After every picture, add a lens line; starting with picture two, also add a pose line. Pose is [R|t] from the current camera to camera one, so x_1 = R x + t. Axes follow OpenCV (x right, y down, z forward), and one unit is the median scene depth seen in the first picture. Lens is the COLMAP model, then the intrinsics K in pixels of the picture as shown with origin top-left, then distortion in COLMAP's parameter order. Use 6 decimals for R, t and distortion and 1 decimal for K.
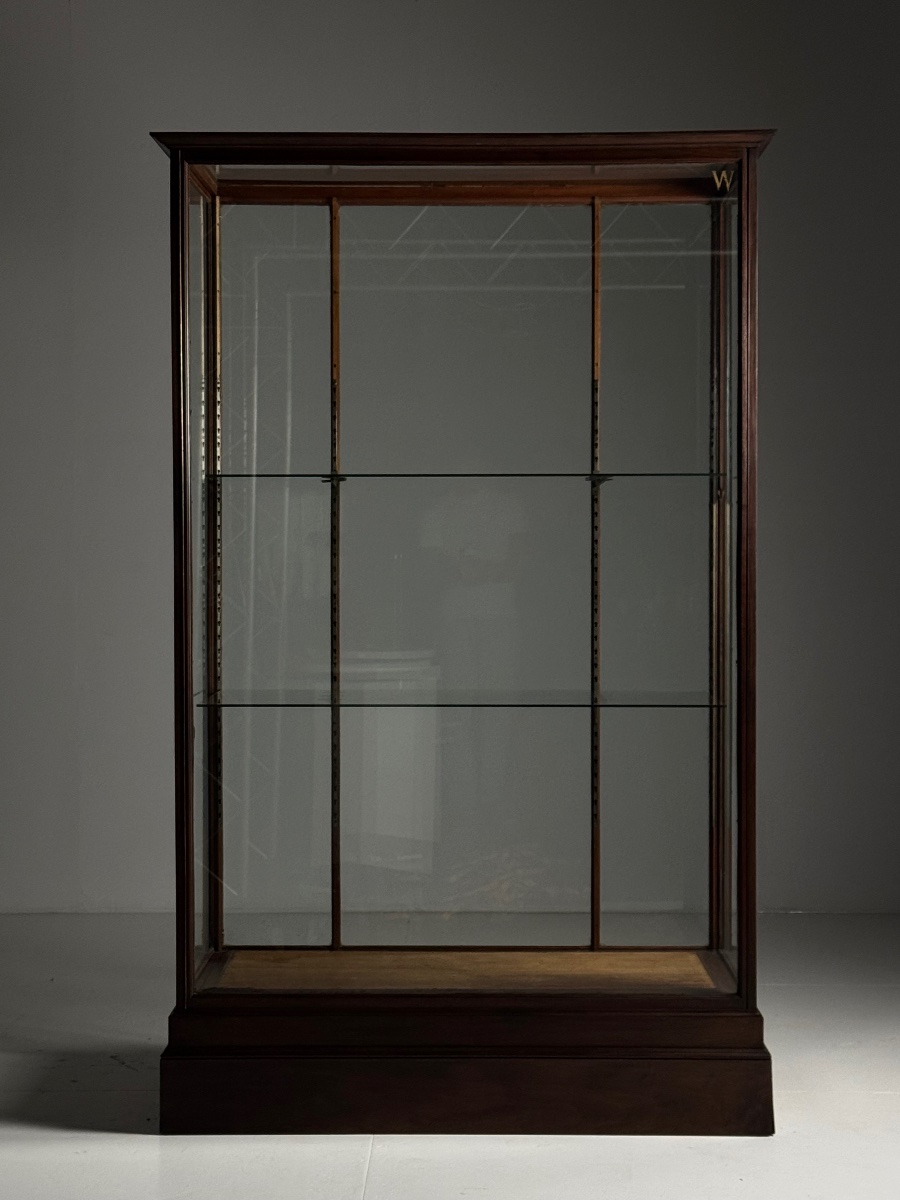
lens RADIAL K [[2192.0, 0, 450.0], [0, 2192.0, 600.0], [0, 0, 1]] dist [0.033538, -0.065583]
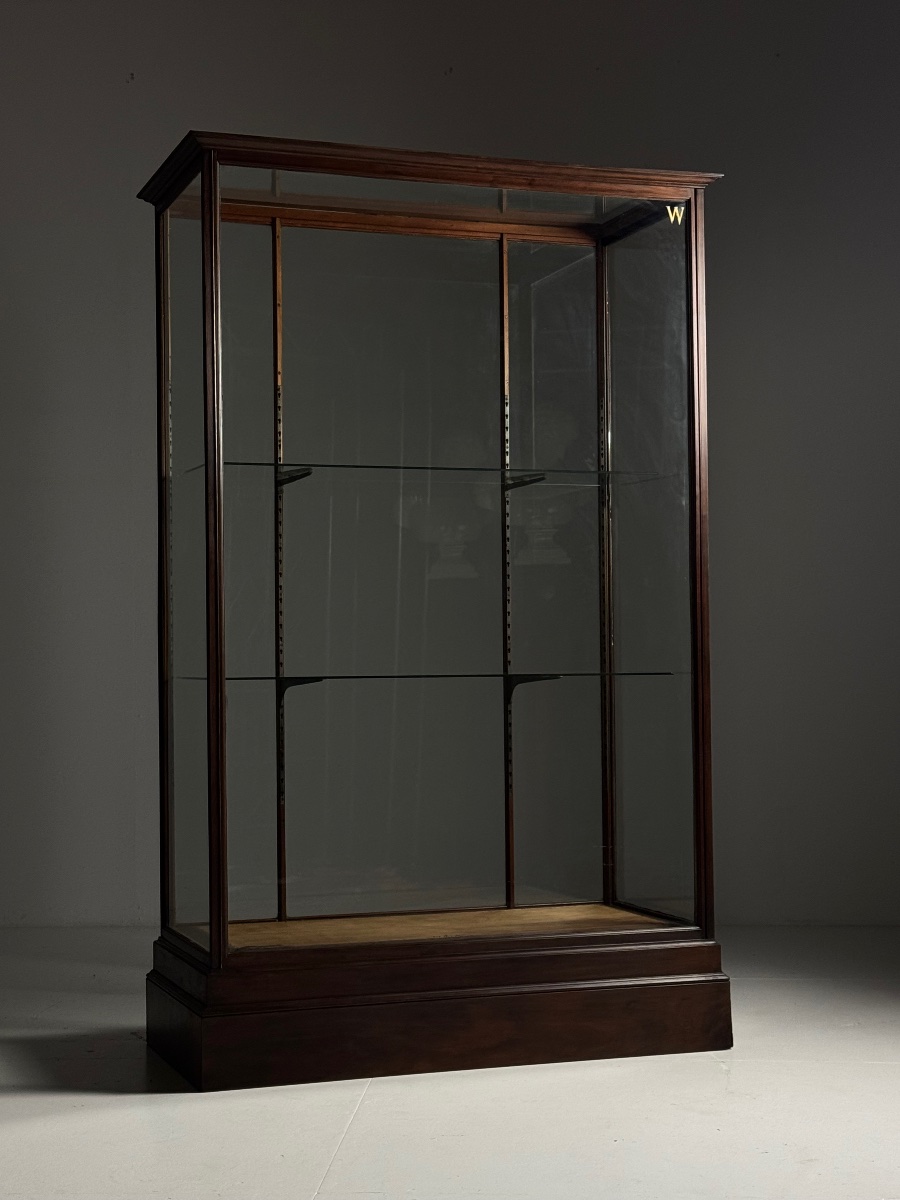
lens RADIAL K [[1980.9, 0, 450.0], [0, 1980.9, 600.0], [0, 0, 1]] dist [0.027063, 0.121757]
pose [[0.938129, 0.002668, 0.346276, -0.317197], [0.017393, 0.998345, -0.054813, 0.060451], [-0.345849, 0.057444, 0.936530, 0.068770]]
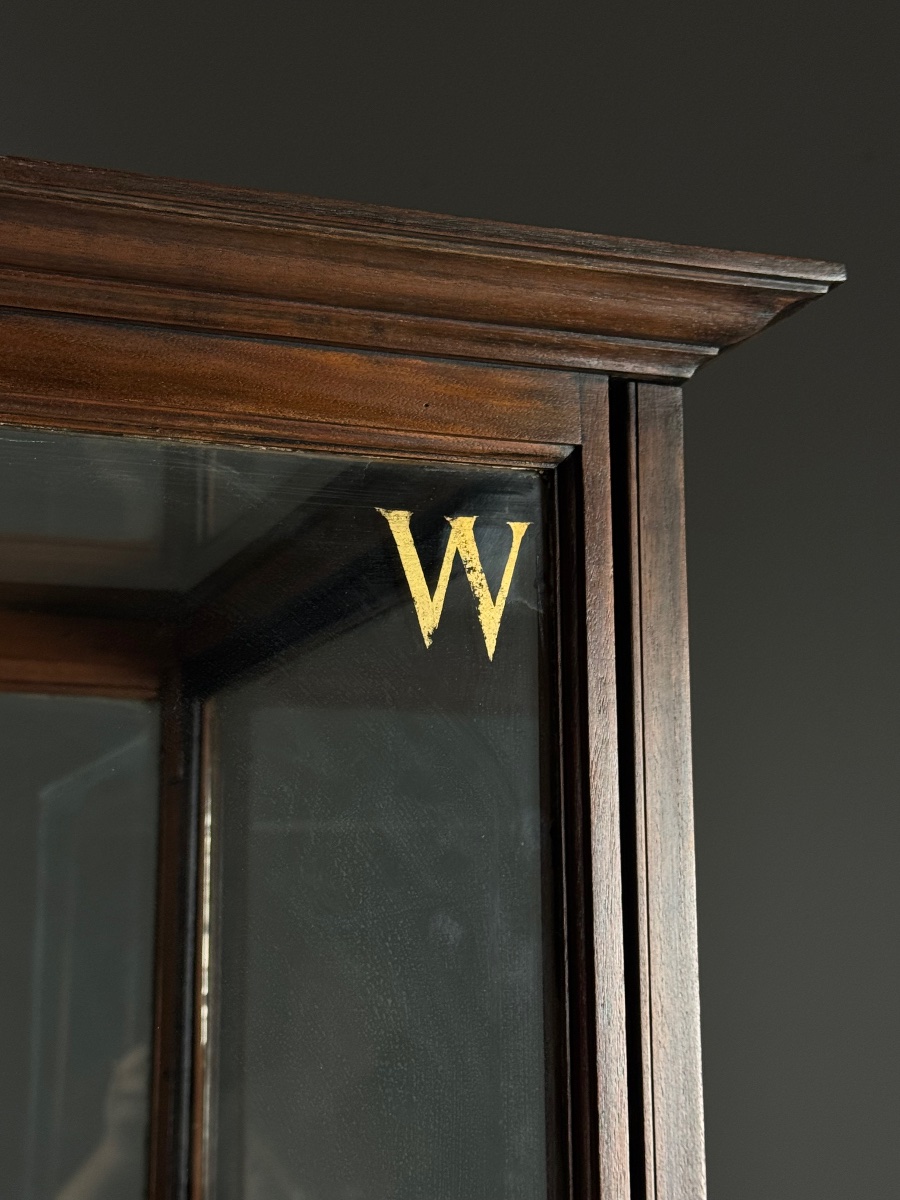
lens RADIAL K [[2072.8, 0, 450.0], [0, 2072.8, 600.0], [0, 0, 1]] dist [0.010823, 0.035859]
pose [[0.935371, 0.063793, 0.347866, 0.070434], [0.007215, 0.979951, -0.199108, -0.148786], [-0.353594, 0.188750, 0.916158, 0.800221]]
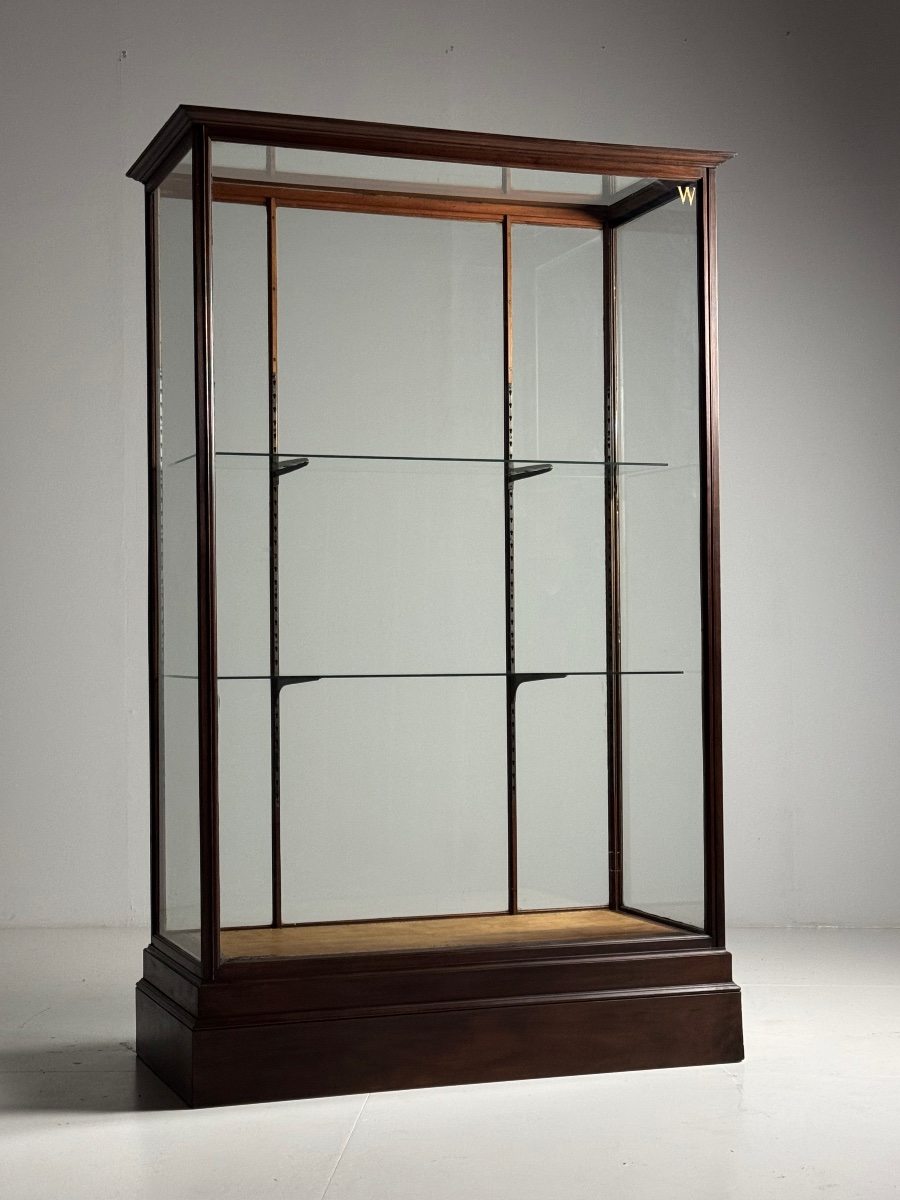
lens RADIAL K [[1980.9, 0, 450.0], [0, 1980.9, 600.0], [0, 0, 1]] dist [0.027063, 0.121757]
pose [[0.937696, 0.002250, 0.347448, -0.306431], [0.015997, 0.998639, -0.049640, 0.055622], [-0.347087, 0.052105, 0.936384, 0.103100]]
